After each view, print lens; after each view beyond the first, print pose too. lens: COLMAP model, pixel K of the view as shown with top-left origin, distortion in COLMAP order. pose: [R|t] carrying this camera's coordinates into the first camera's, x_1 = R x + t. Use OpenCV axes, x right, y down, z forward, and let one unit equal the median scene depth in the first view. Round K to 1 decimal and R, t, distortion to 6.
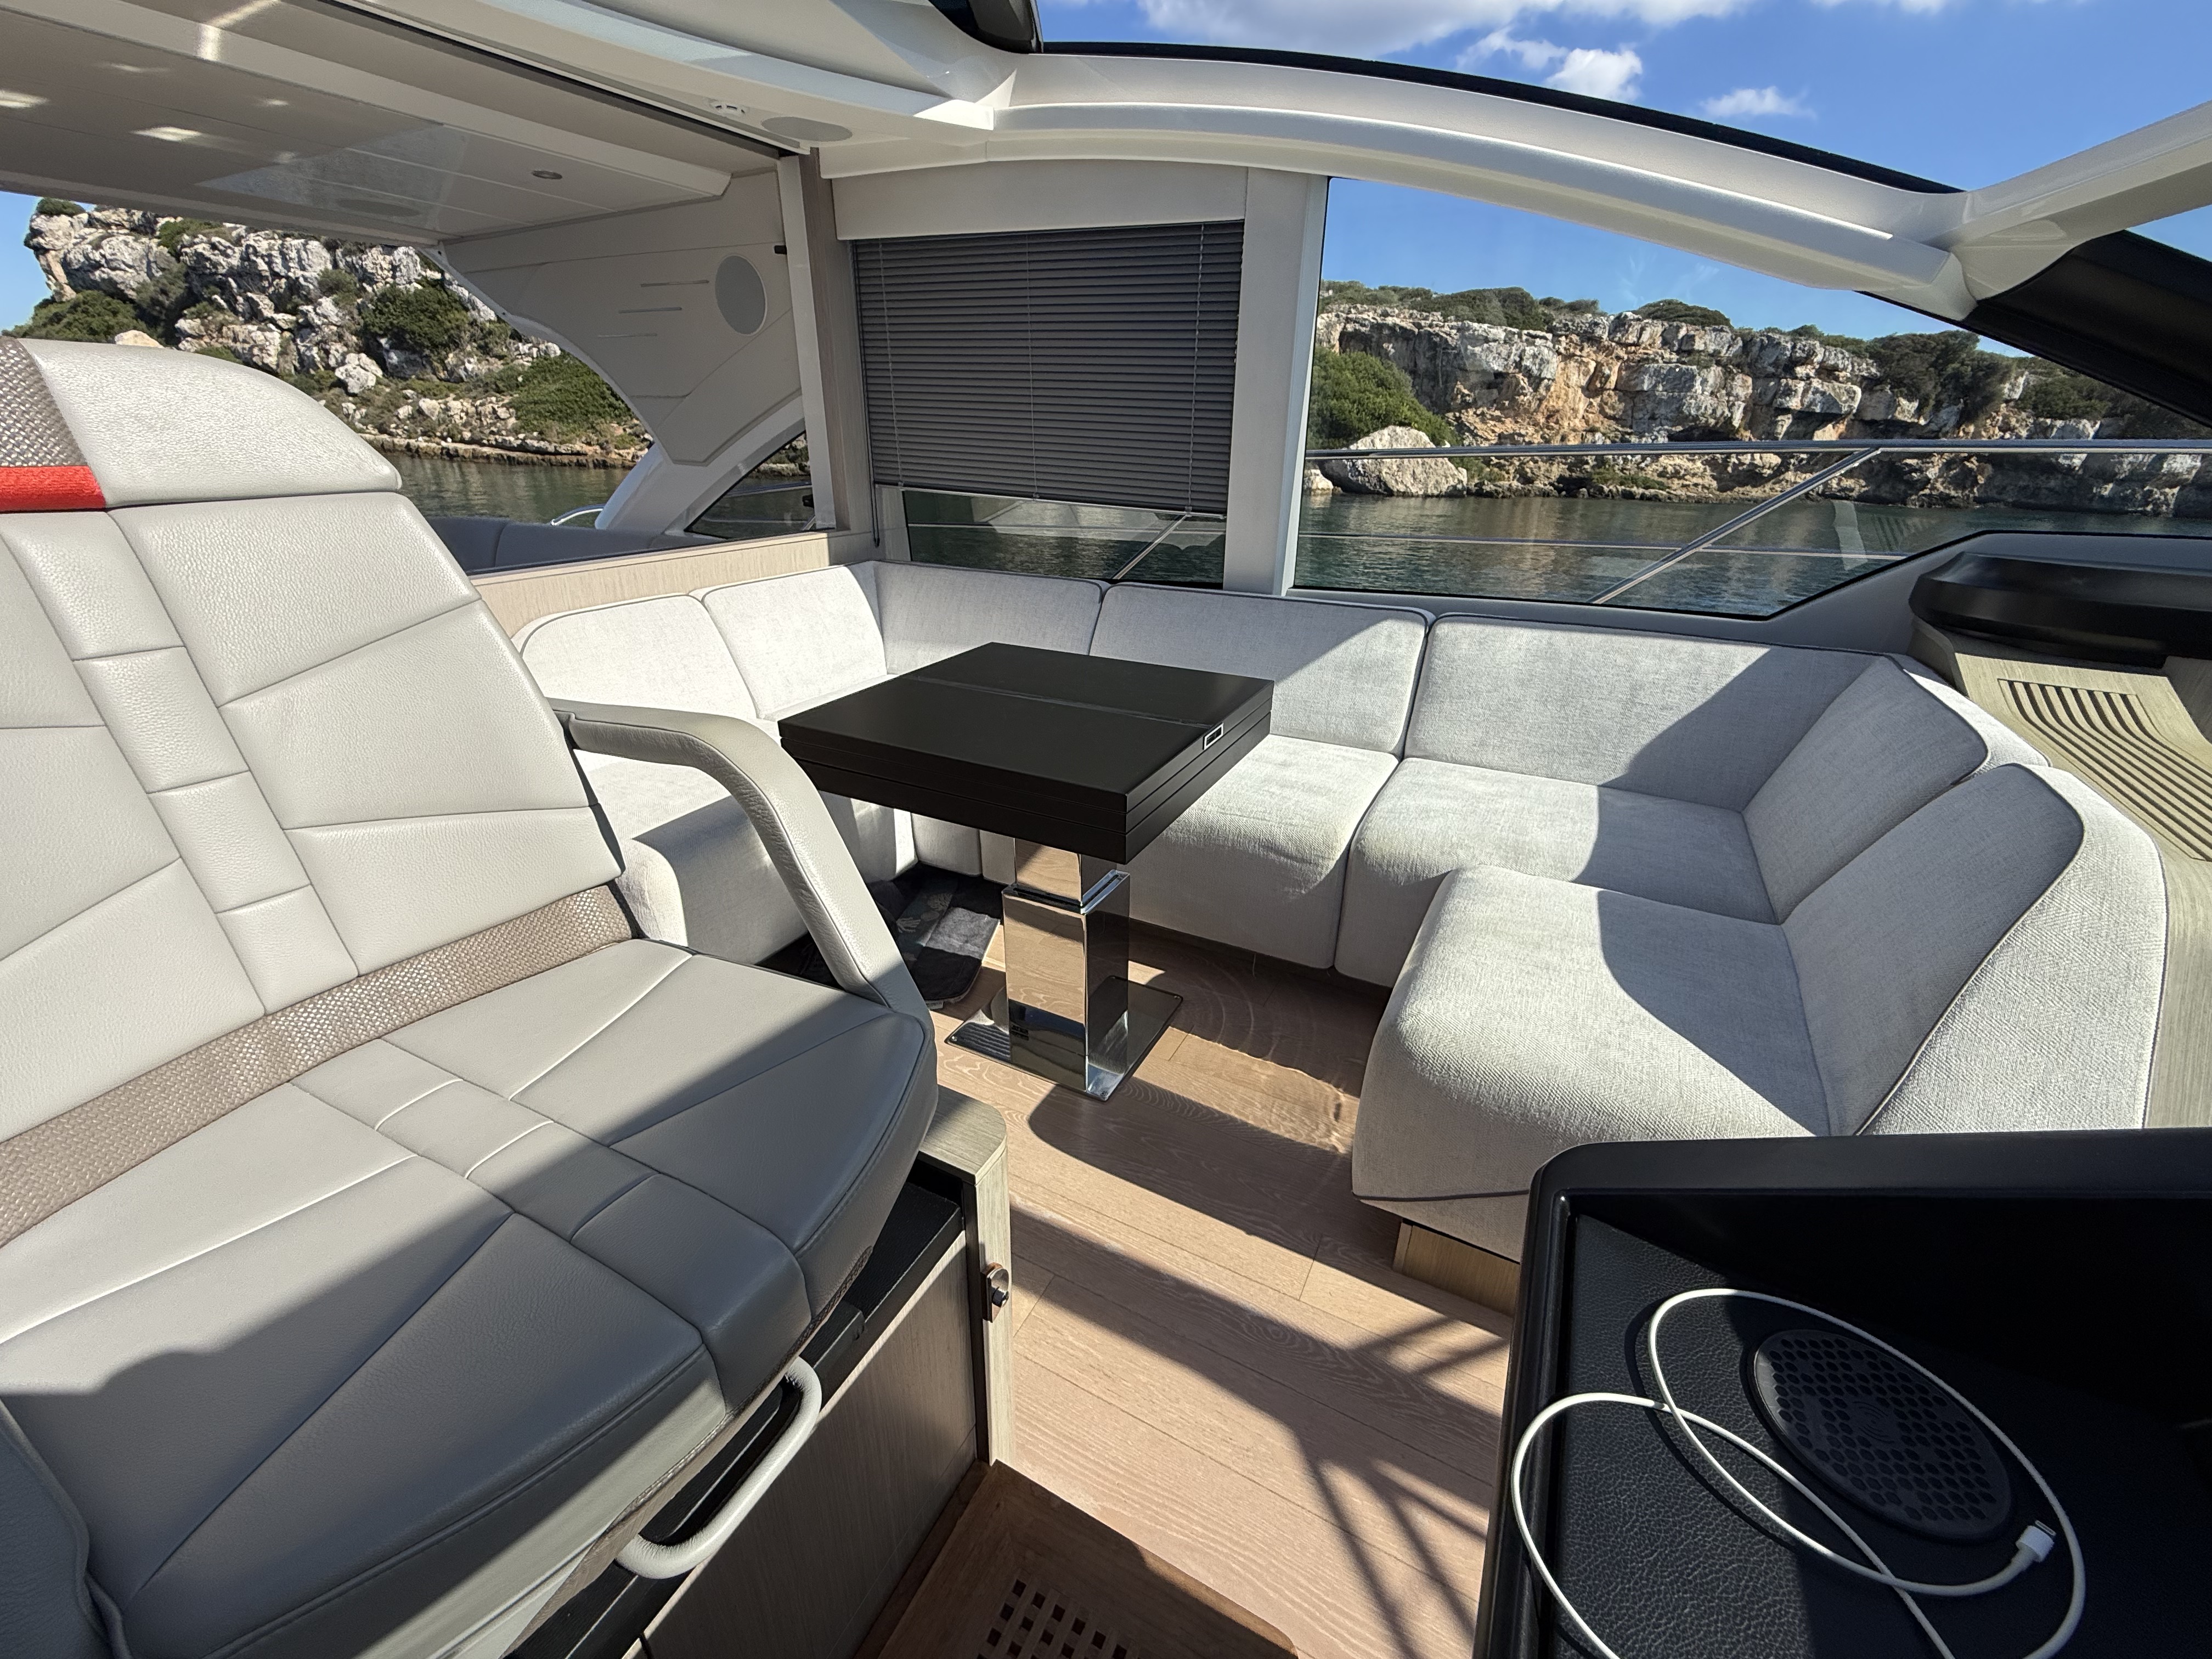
lens RADIAL K [[880.4, 0, 1100.0], [0, 880.4, 839.1], [0, 0, 1]] dist [-0.001306, 0.000417]
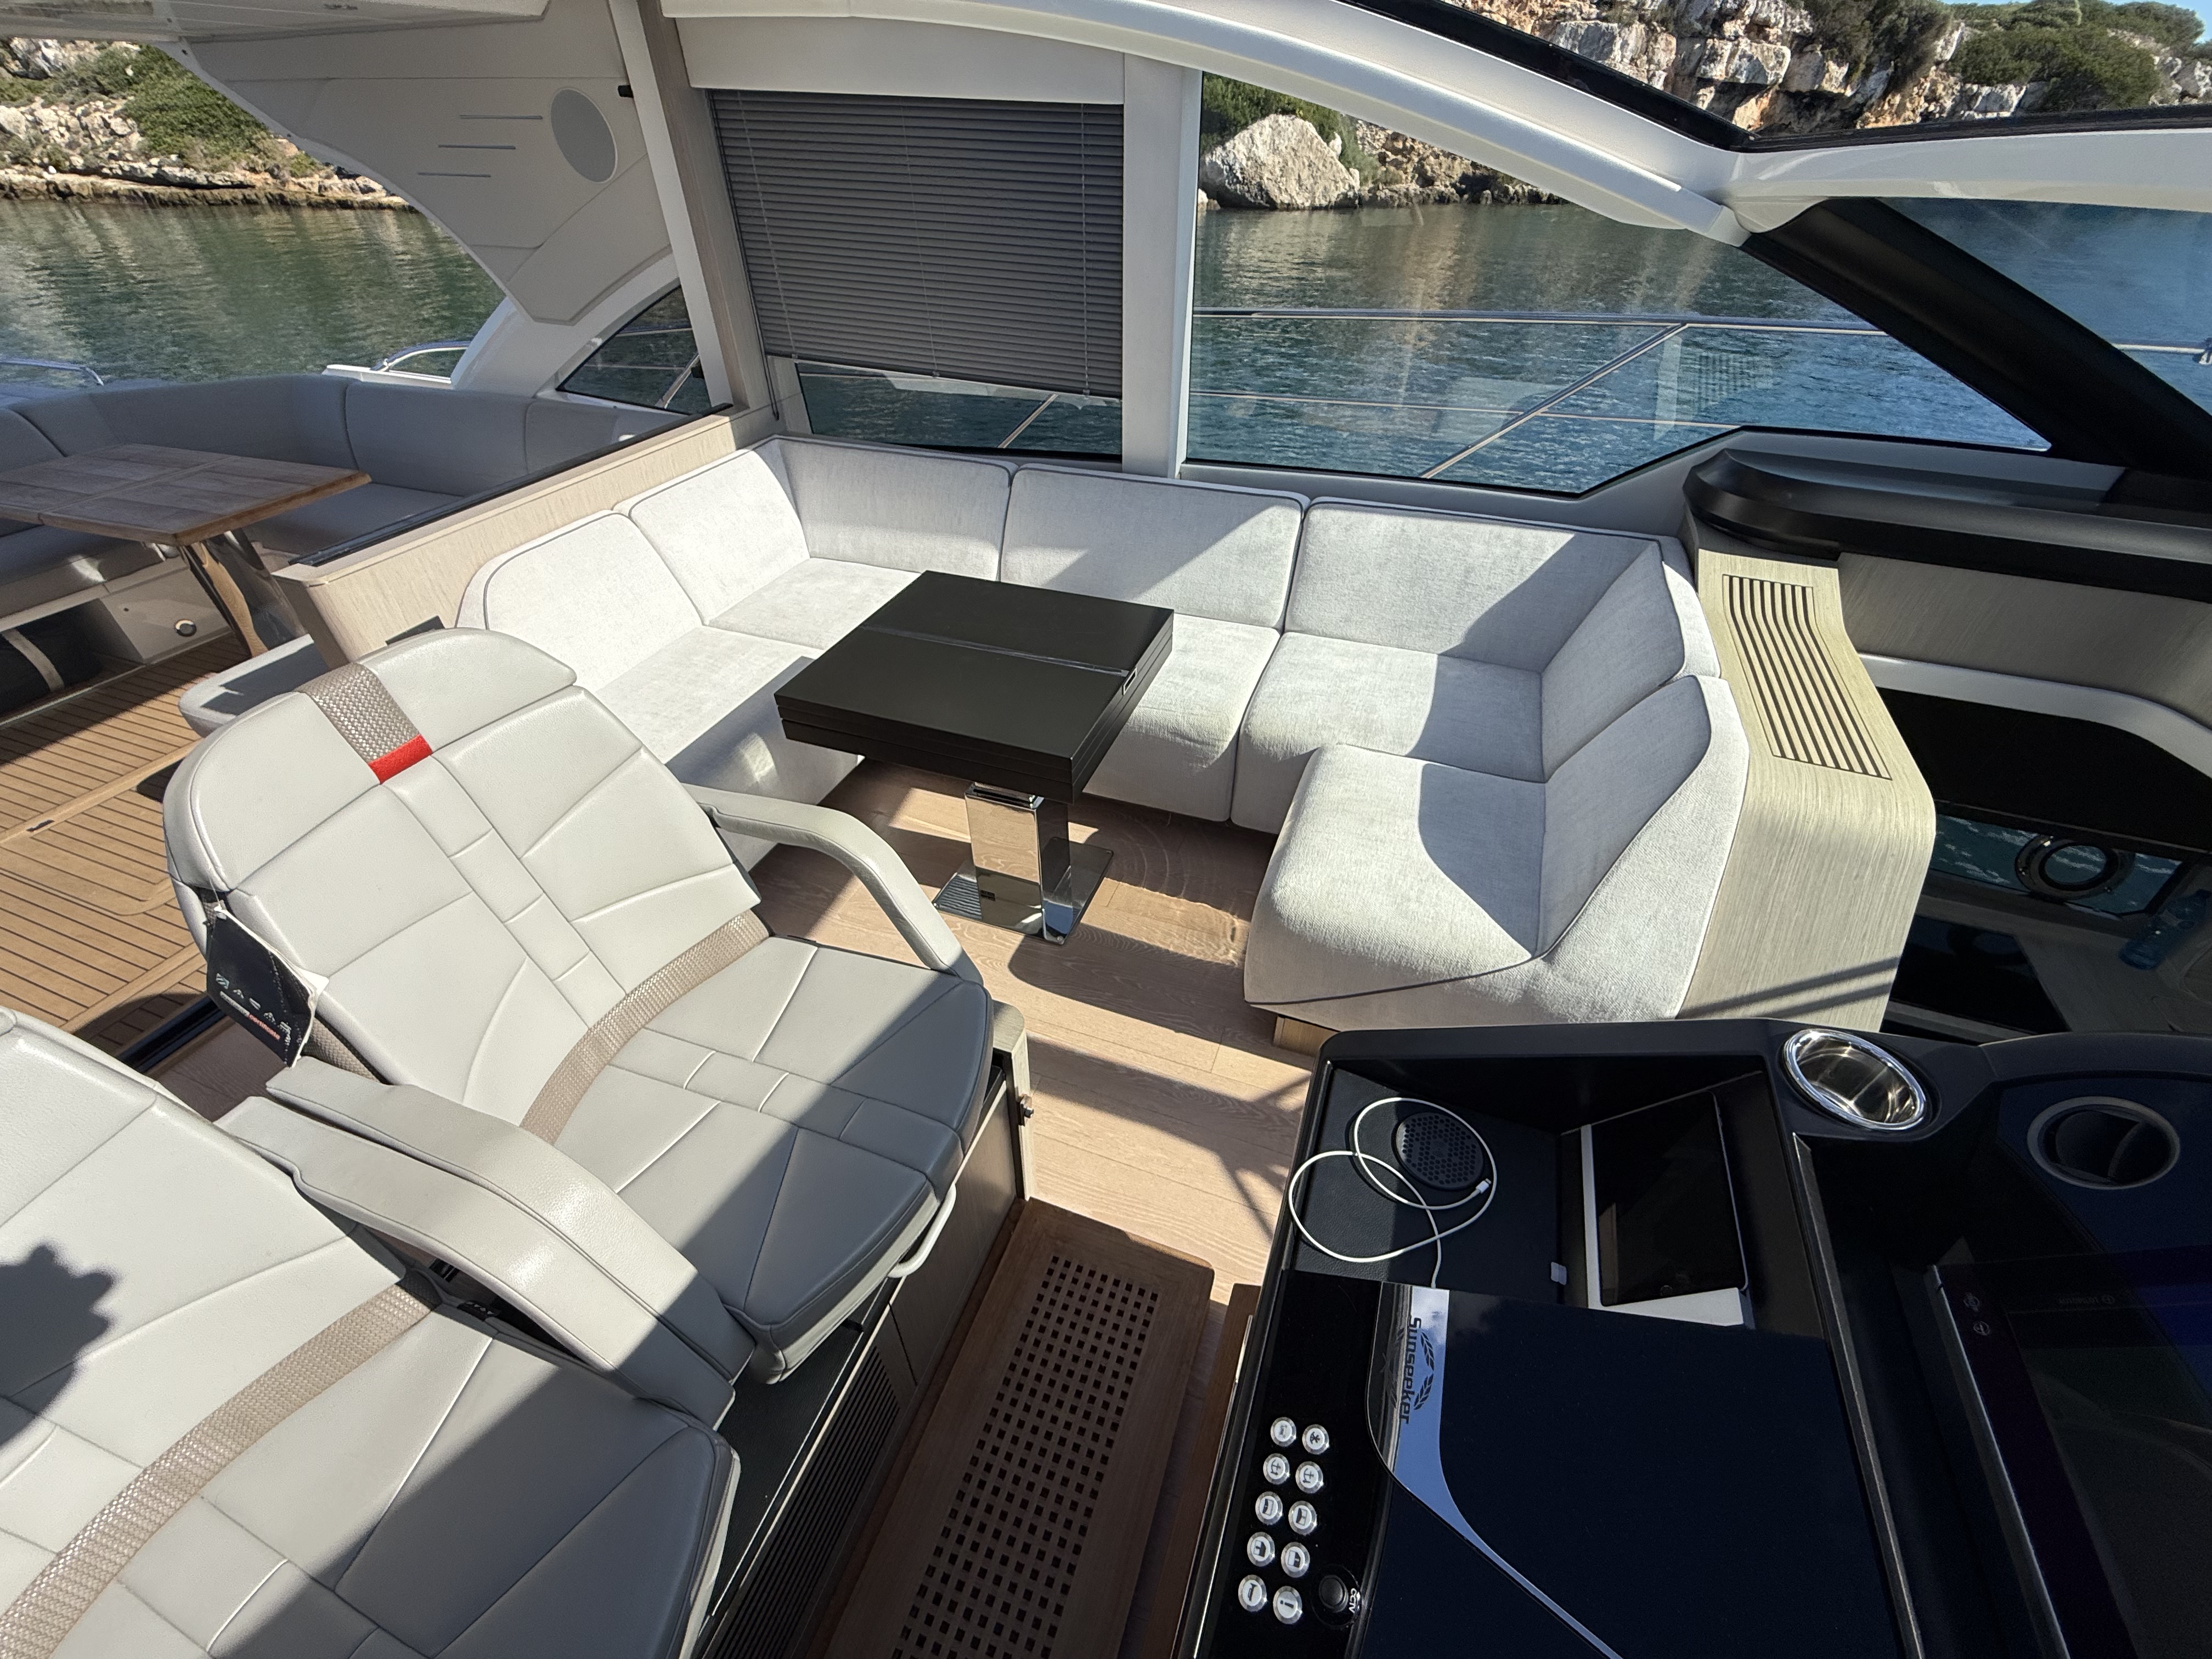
lens RADIAL K [[880.4, 0, 1098.1], [0, 880.4, 841.3], [0, 0, 1]] dist [-0.001306, 0.000417]
pose [[0.991721, -0.094561, 0.086873, -0.035093], [0.068588, 0.962032, 0.264180, -0.170311], [-0.108556, -0.256035, 0.960553, -0.200084]]
